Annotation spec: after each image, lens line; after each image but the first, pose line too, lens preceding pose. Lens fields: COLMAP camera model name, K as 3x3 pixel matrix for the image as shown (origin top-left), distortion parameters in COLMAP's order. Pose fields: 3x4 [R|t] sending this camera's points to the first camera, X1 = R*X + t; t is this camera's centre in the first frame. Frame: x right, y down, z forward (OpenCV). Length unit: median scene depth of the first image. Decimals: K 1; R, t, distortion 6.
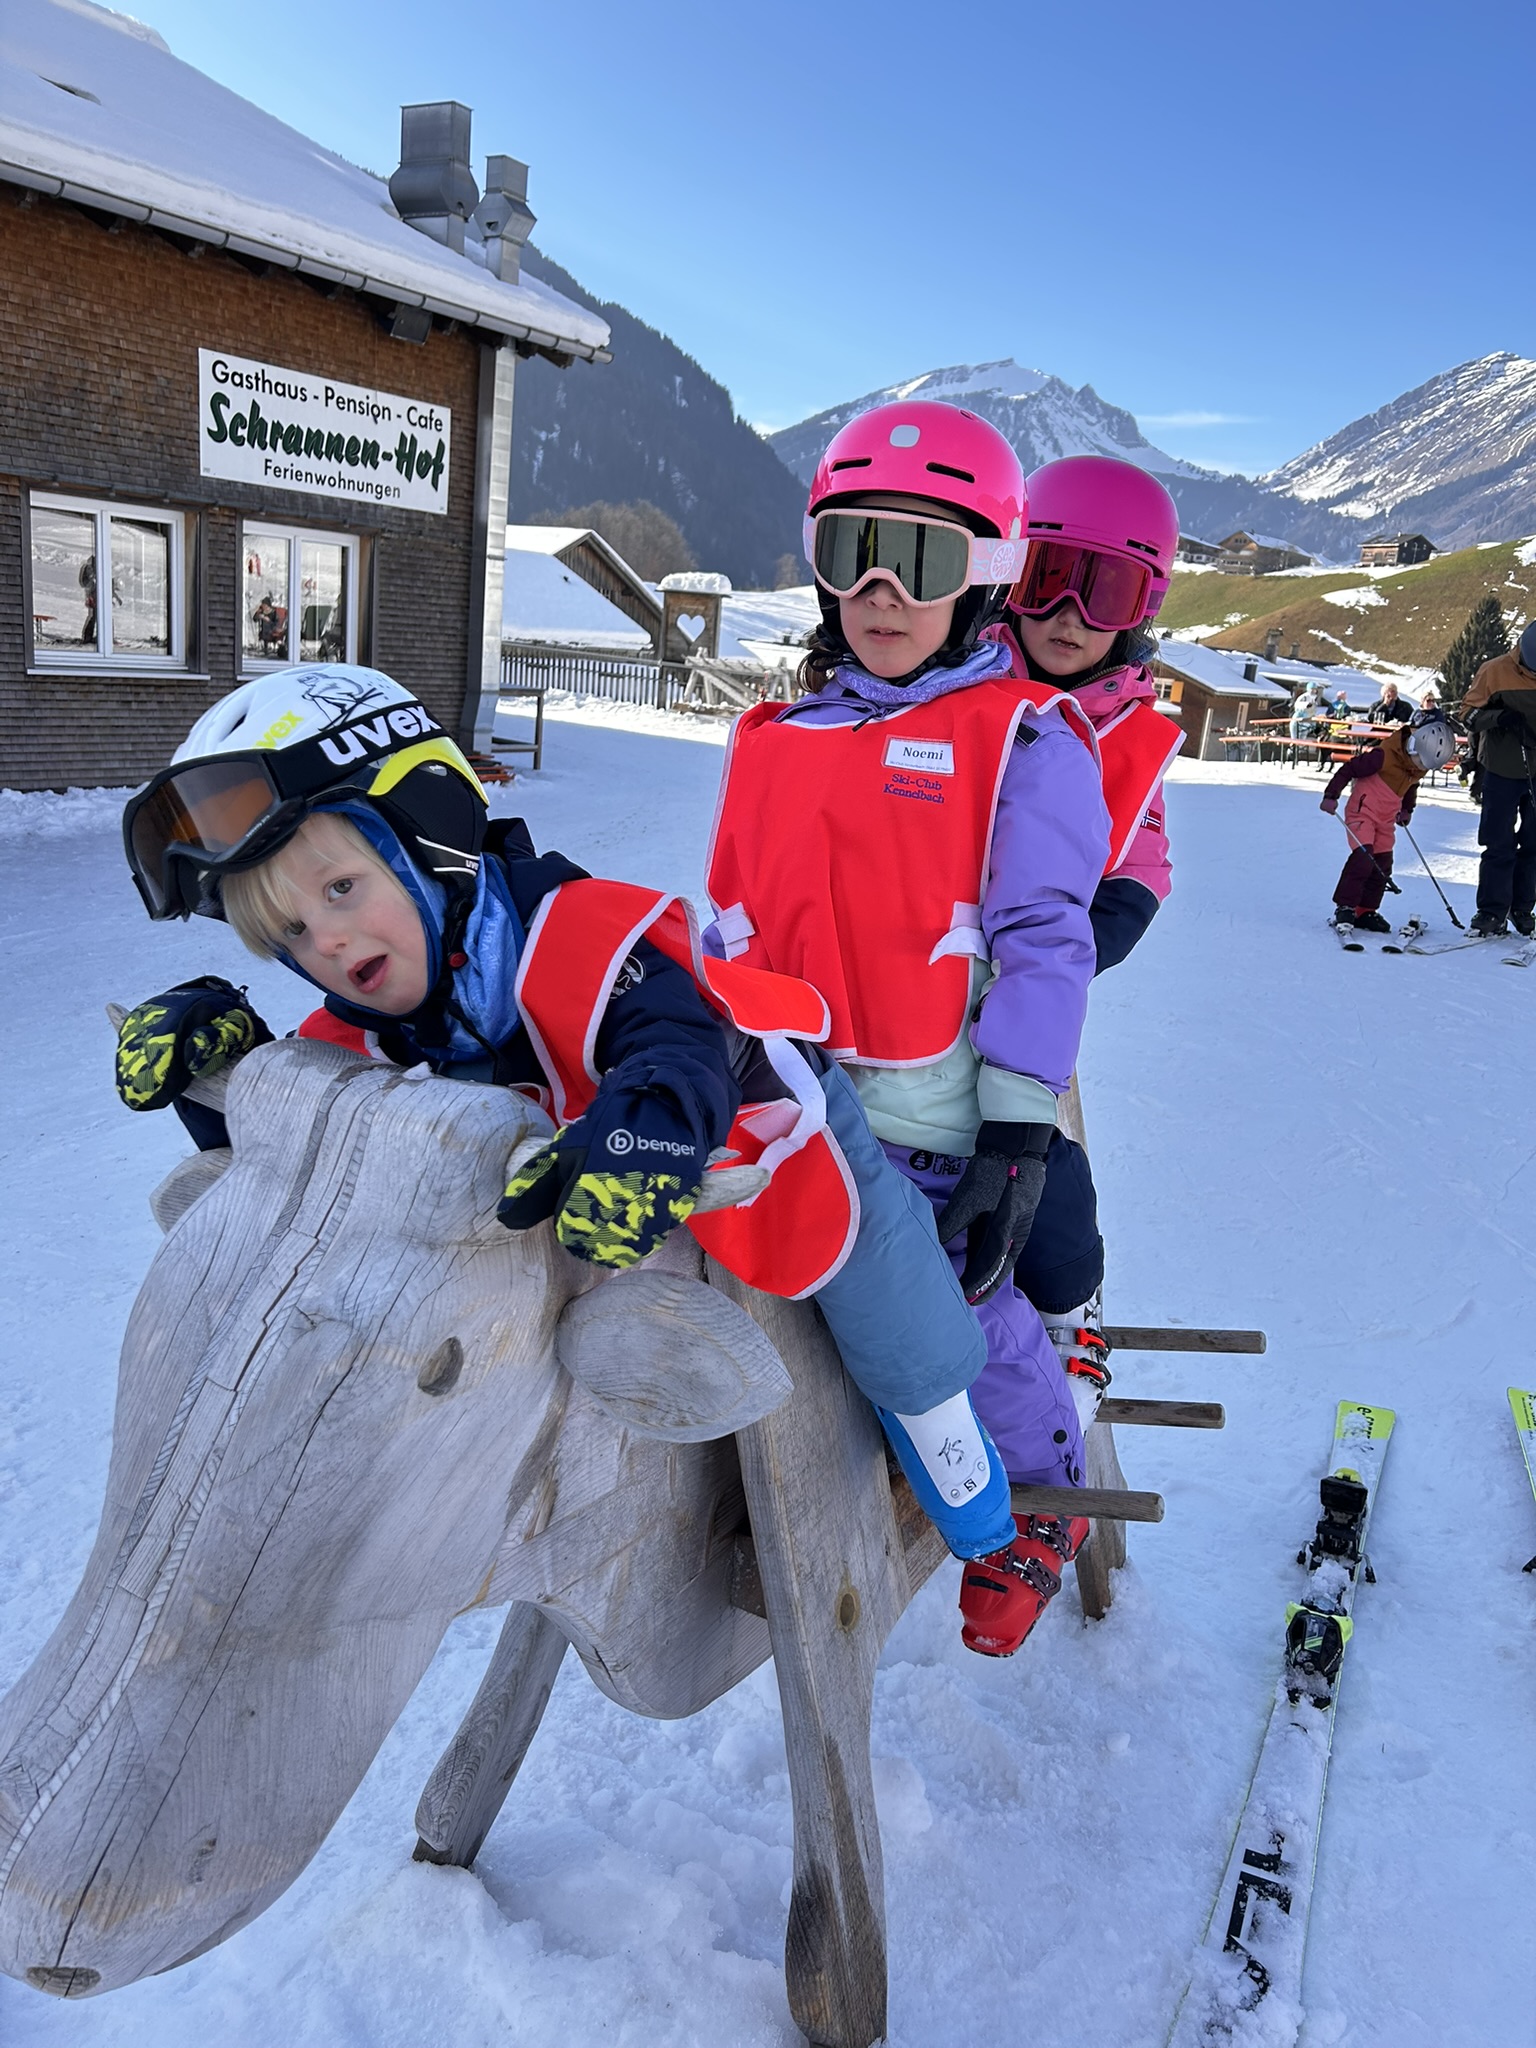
lens RADIAL K [[1544.3, 0, 771.7], [0, 1544.3, 1003.1], [0, 0, 1]] dist [0.032090, -0.032016]
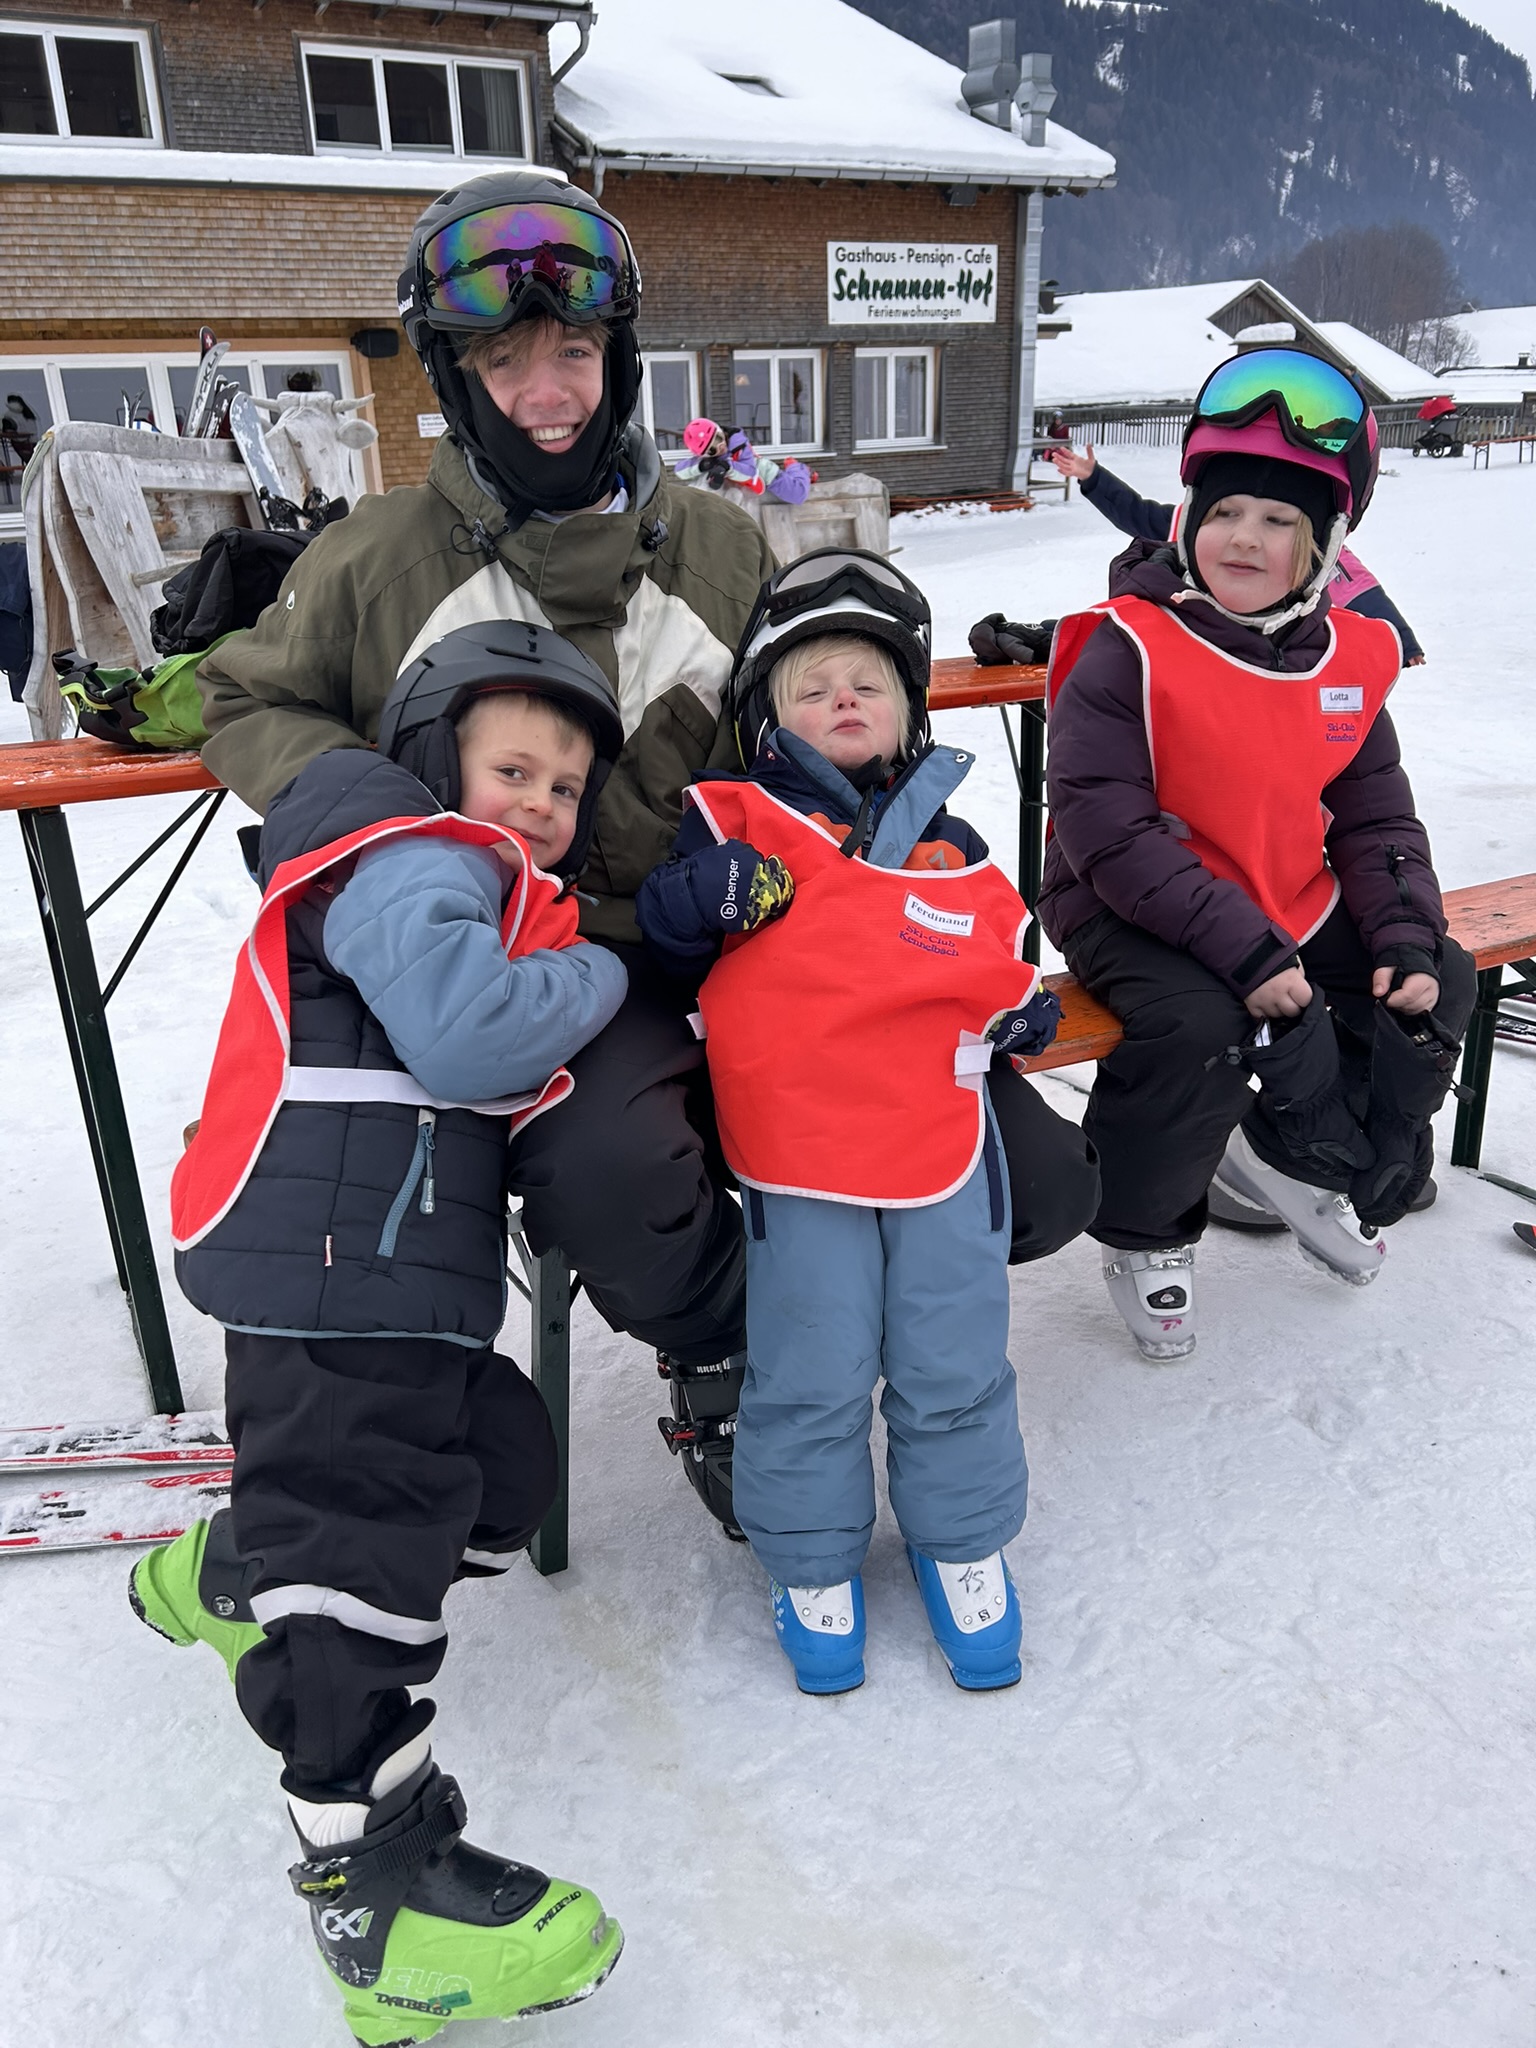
lens RADIAL K [[1544.3, 0, 777.5], [0, 1544.3, 1039.1], [0, 0, 1]] dist [0.032090, -0.032016]
pose [[0.898997, 0.063363, -0.433348, 0.306458], [0.004172, 0.988194, 0.153148, 0.138415], [0.437936, -0.139488, 0.888119, -0.524113]]
